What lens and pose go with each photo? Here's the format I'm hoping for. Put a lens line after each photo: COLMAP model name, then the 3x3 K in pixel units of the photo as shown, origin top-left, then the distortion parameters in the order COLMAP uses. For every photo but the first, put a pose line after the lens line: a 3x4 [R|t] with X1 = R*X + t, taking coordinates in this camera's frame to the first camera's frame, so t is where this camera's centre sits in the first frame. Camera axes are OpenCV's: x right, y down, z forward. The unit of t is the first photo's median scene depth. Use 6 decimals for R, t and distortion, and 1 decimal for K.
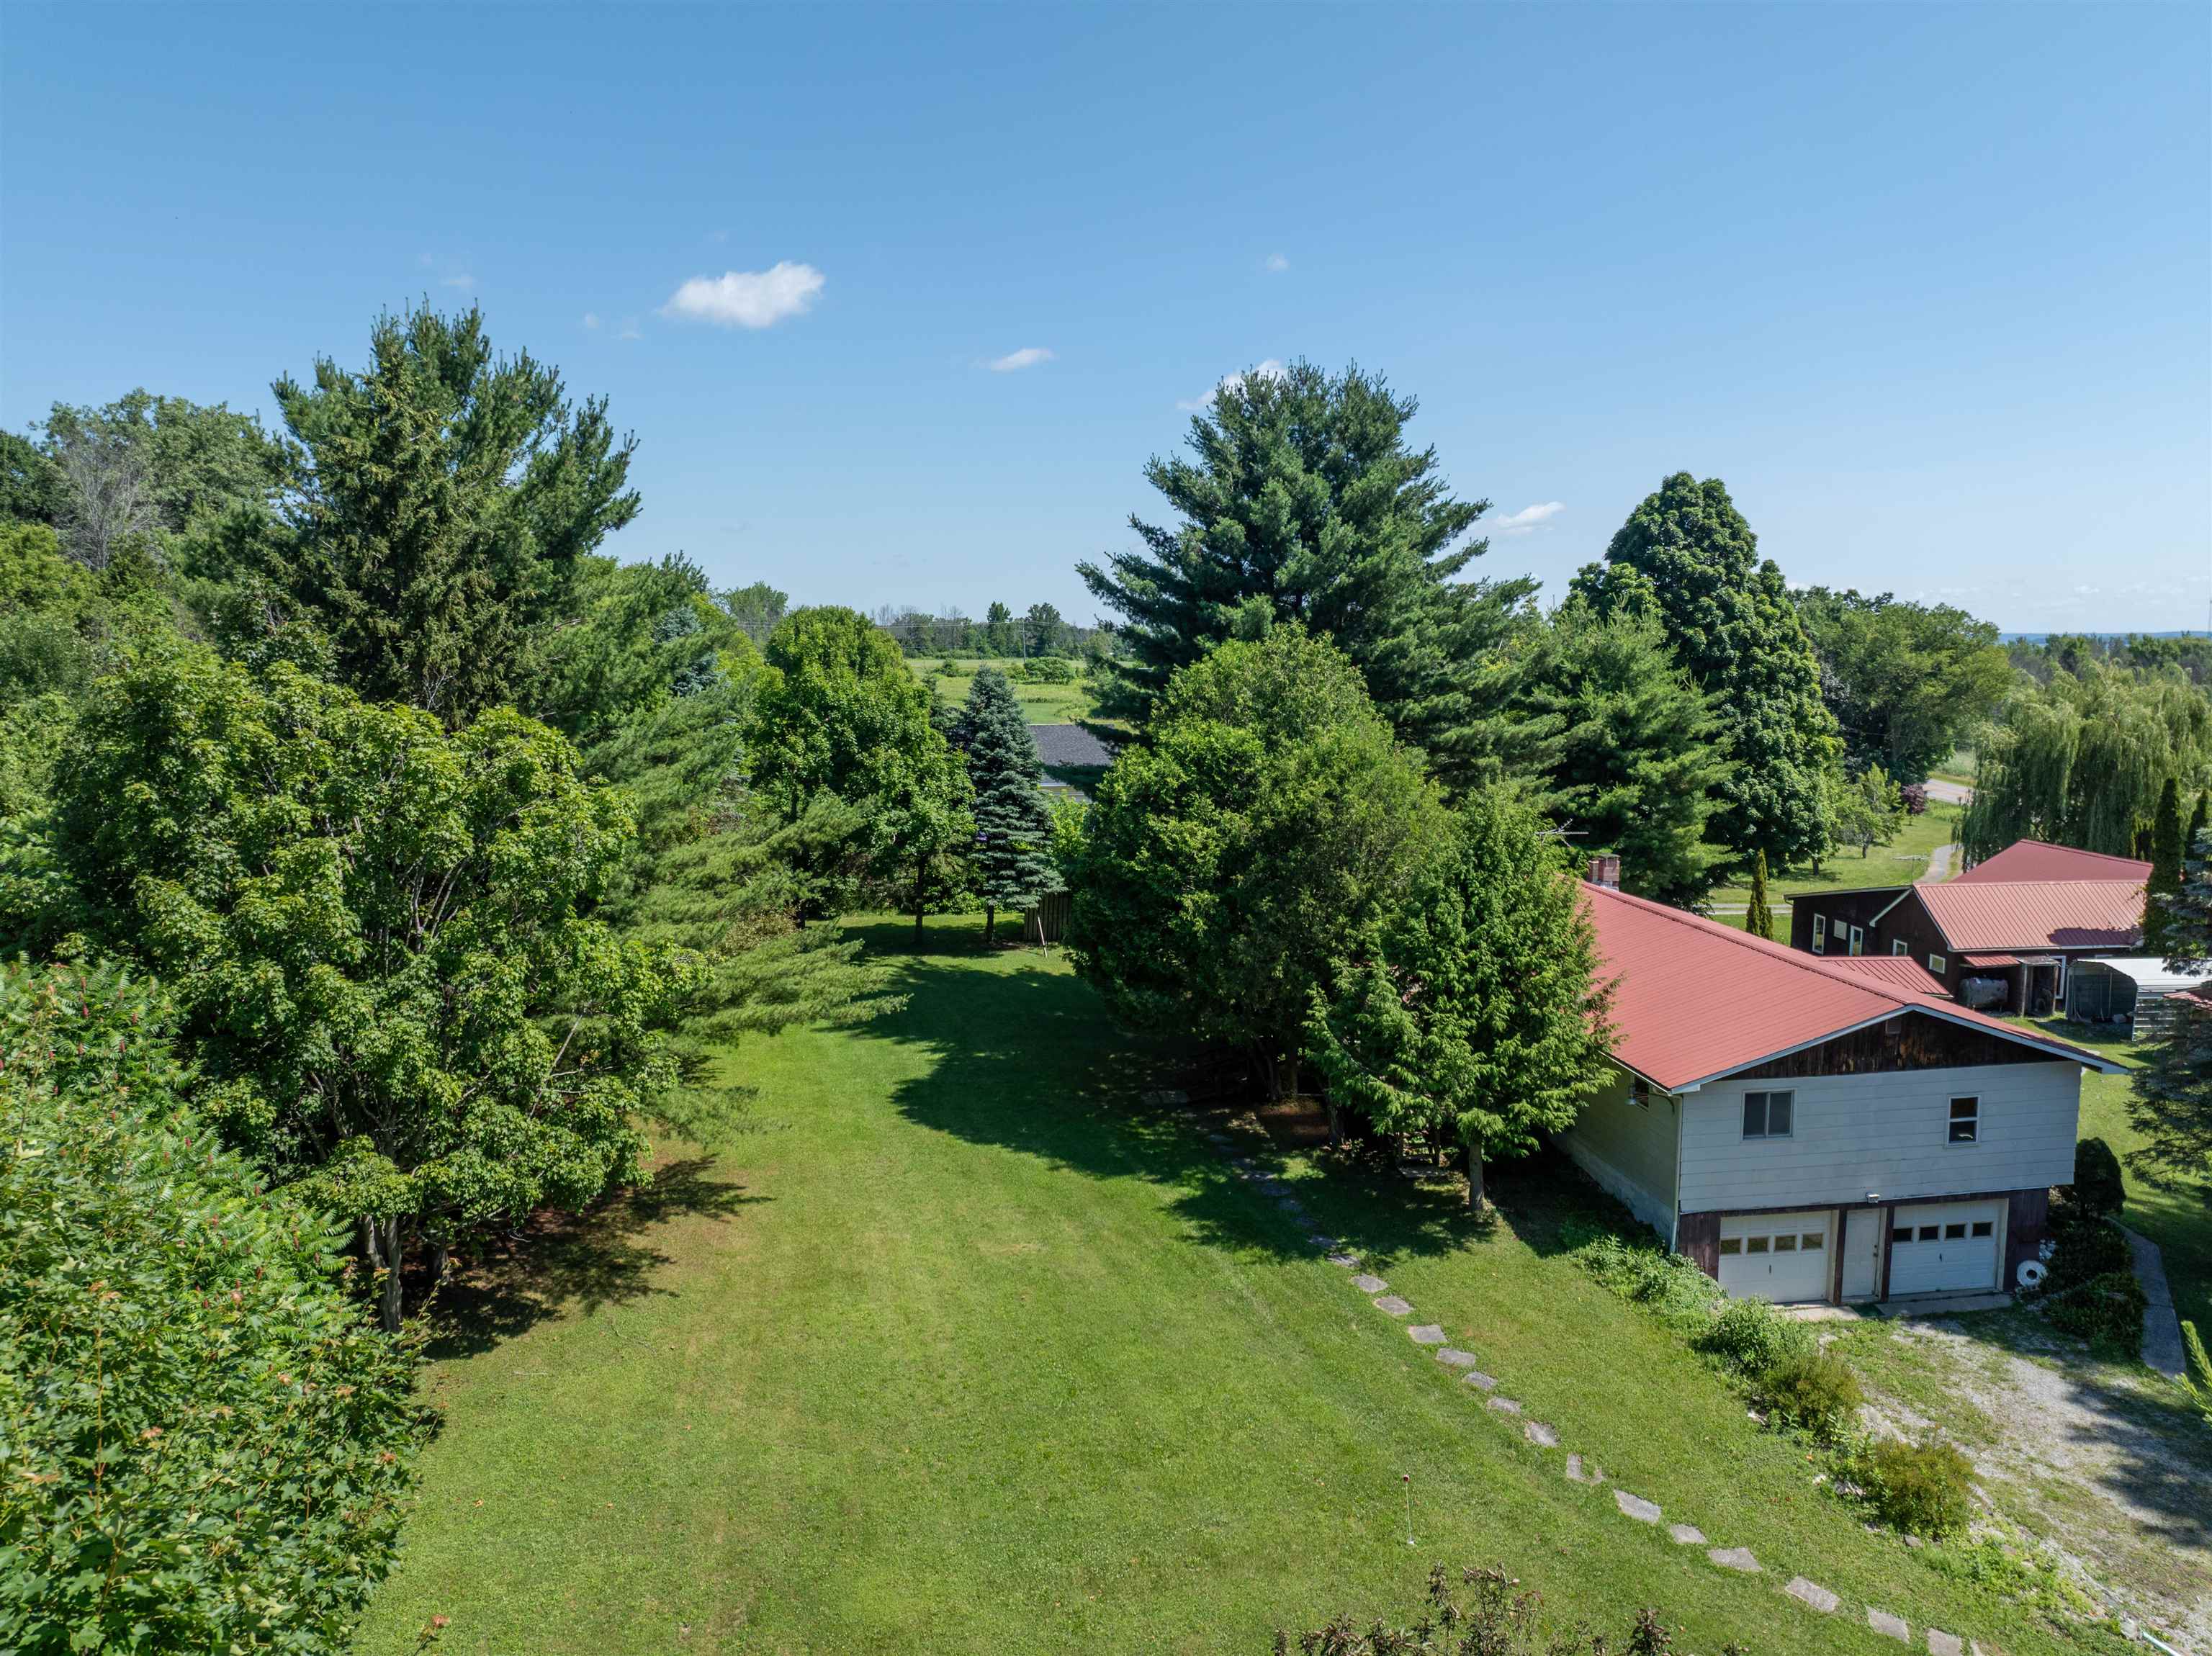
lens RADIAL K [[1595.3, 0, 1052.4], [0, 1595.3, 709.4], [0, 0, 1]] dist [-0.043903, 0.028654]
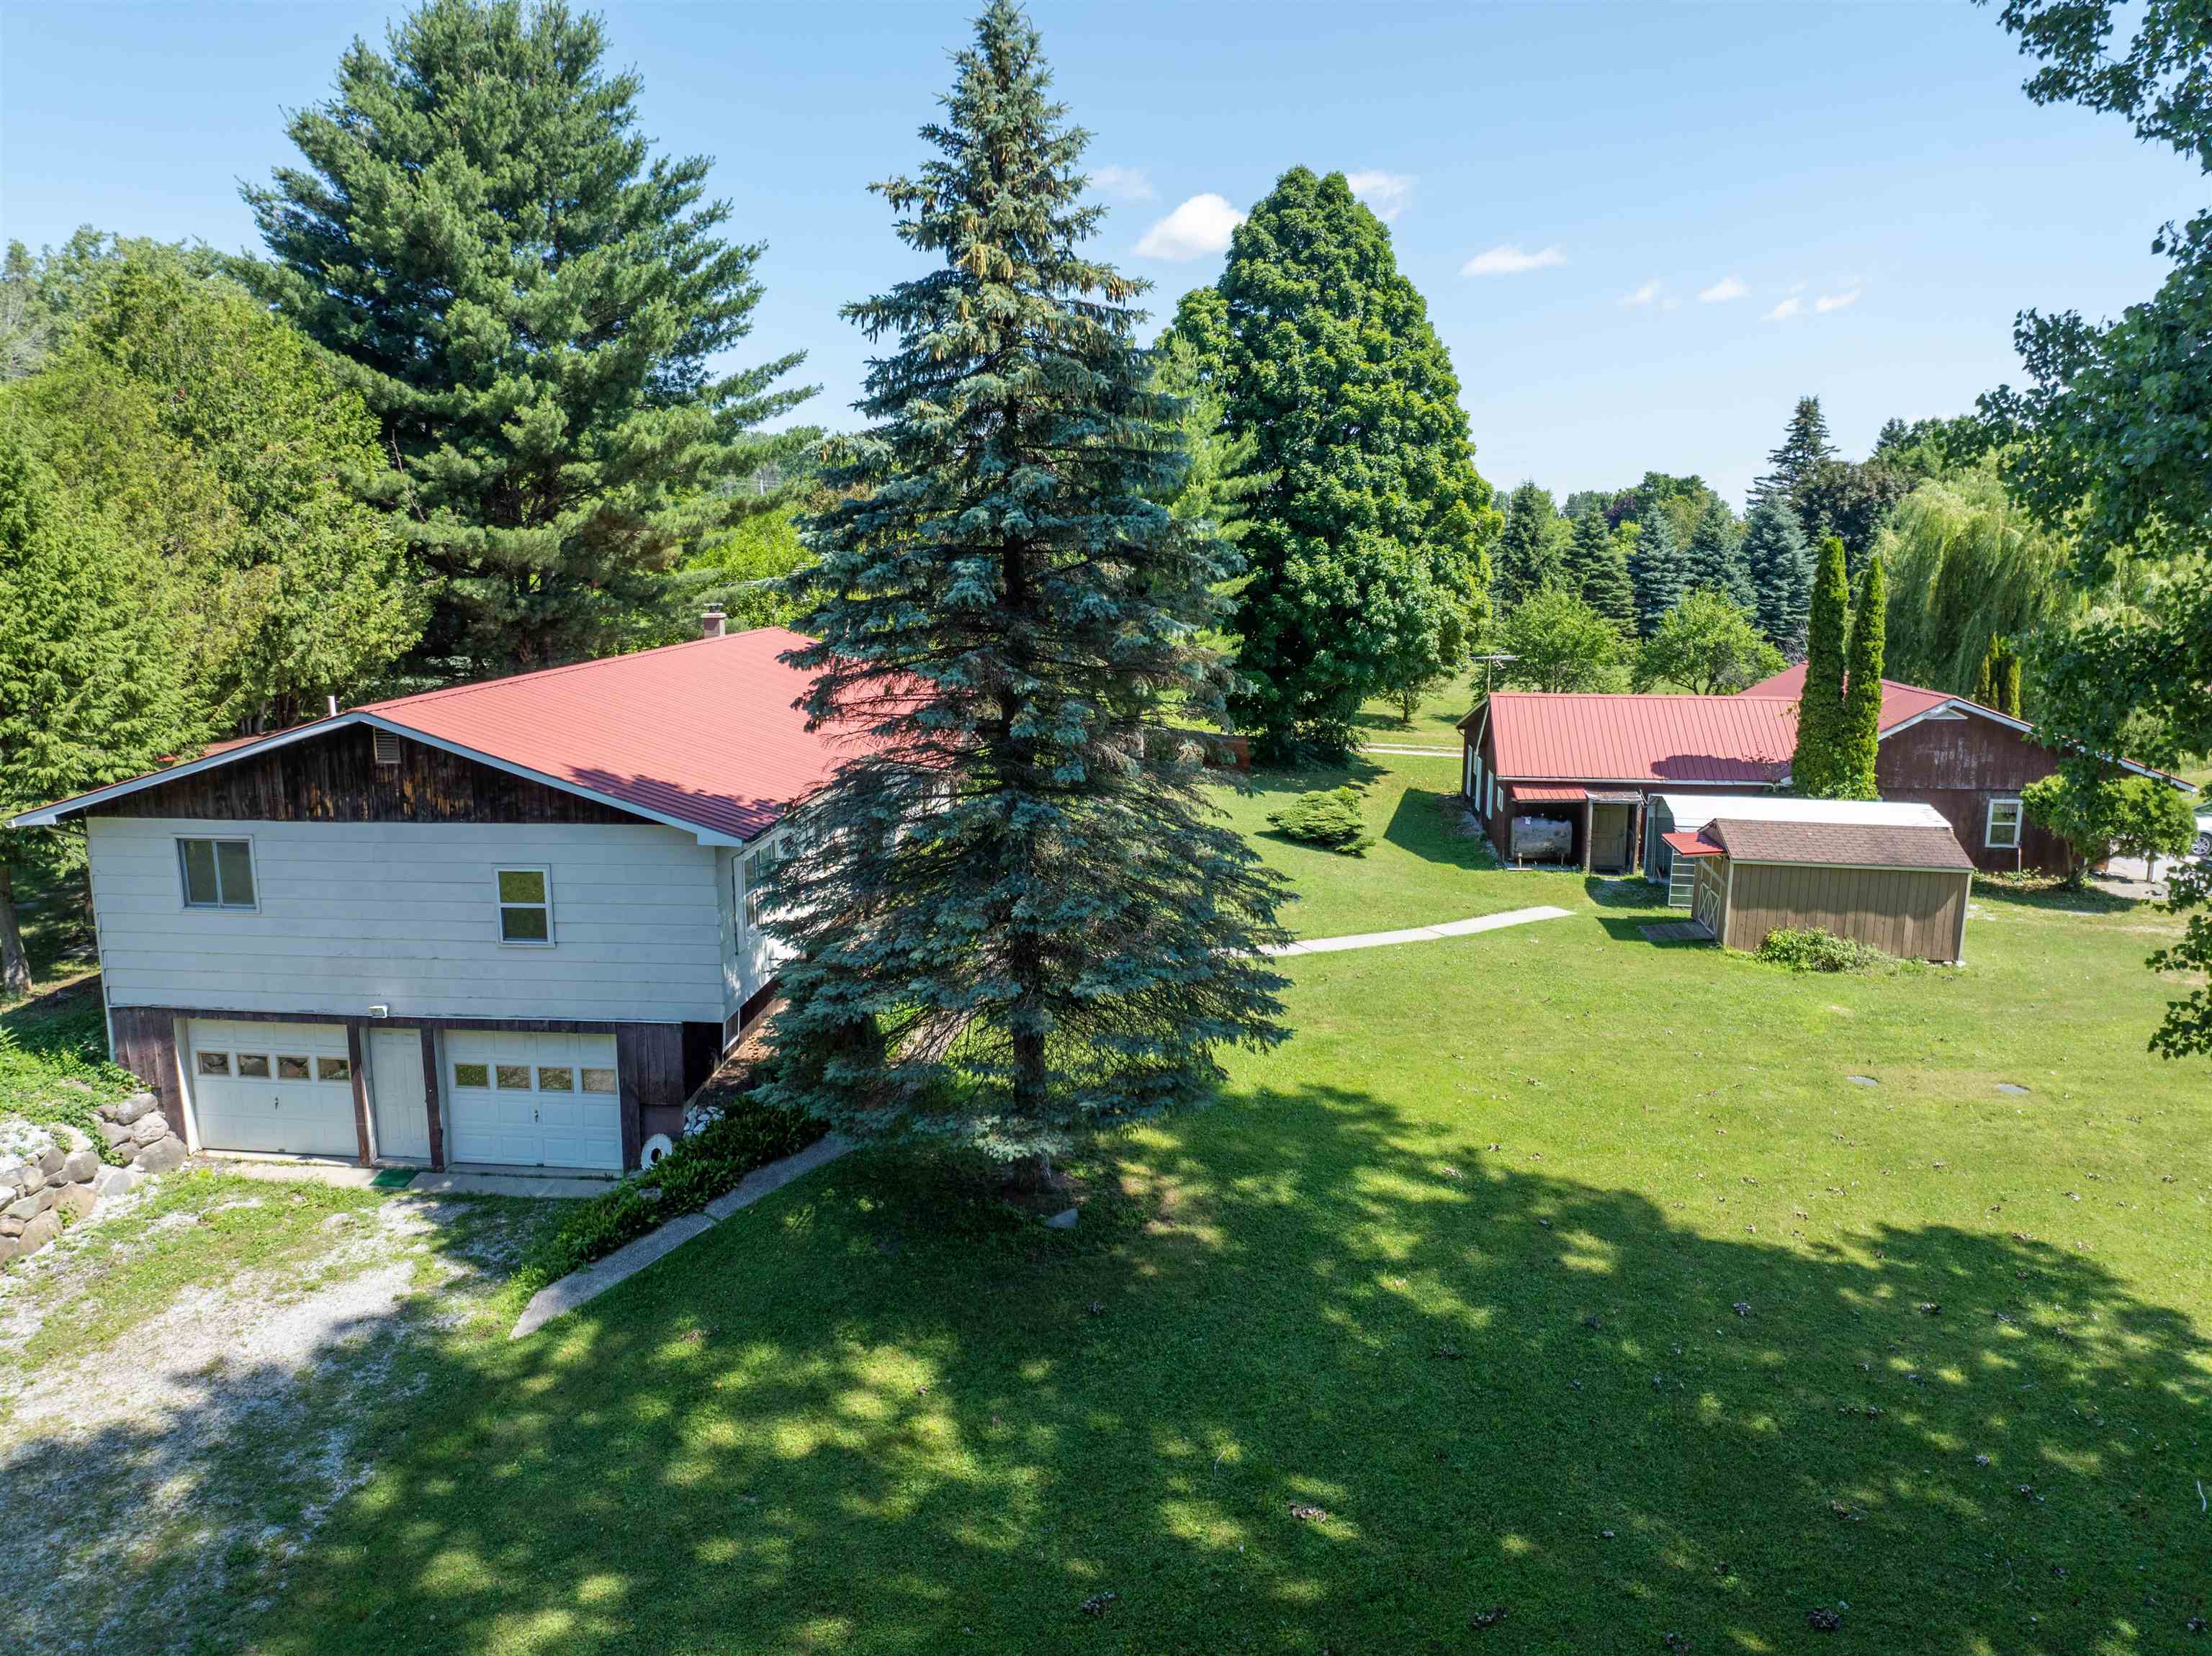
lens RADIAL K [[1589.6, 0, 1101.3], [0, 1589.6, 671.8], [0, 0, 1]] dist [-0.035731, 0.006258]
pose [[0.970092, 0.020558, -0.241864, 0.966003], [-0.012628, 0.999332, 0.034291, 0.138472], [0.242407, -0.030212, 0.969704, 0.426523]]
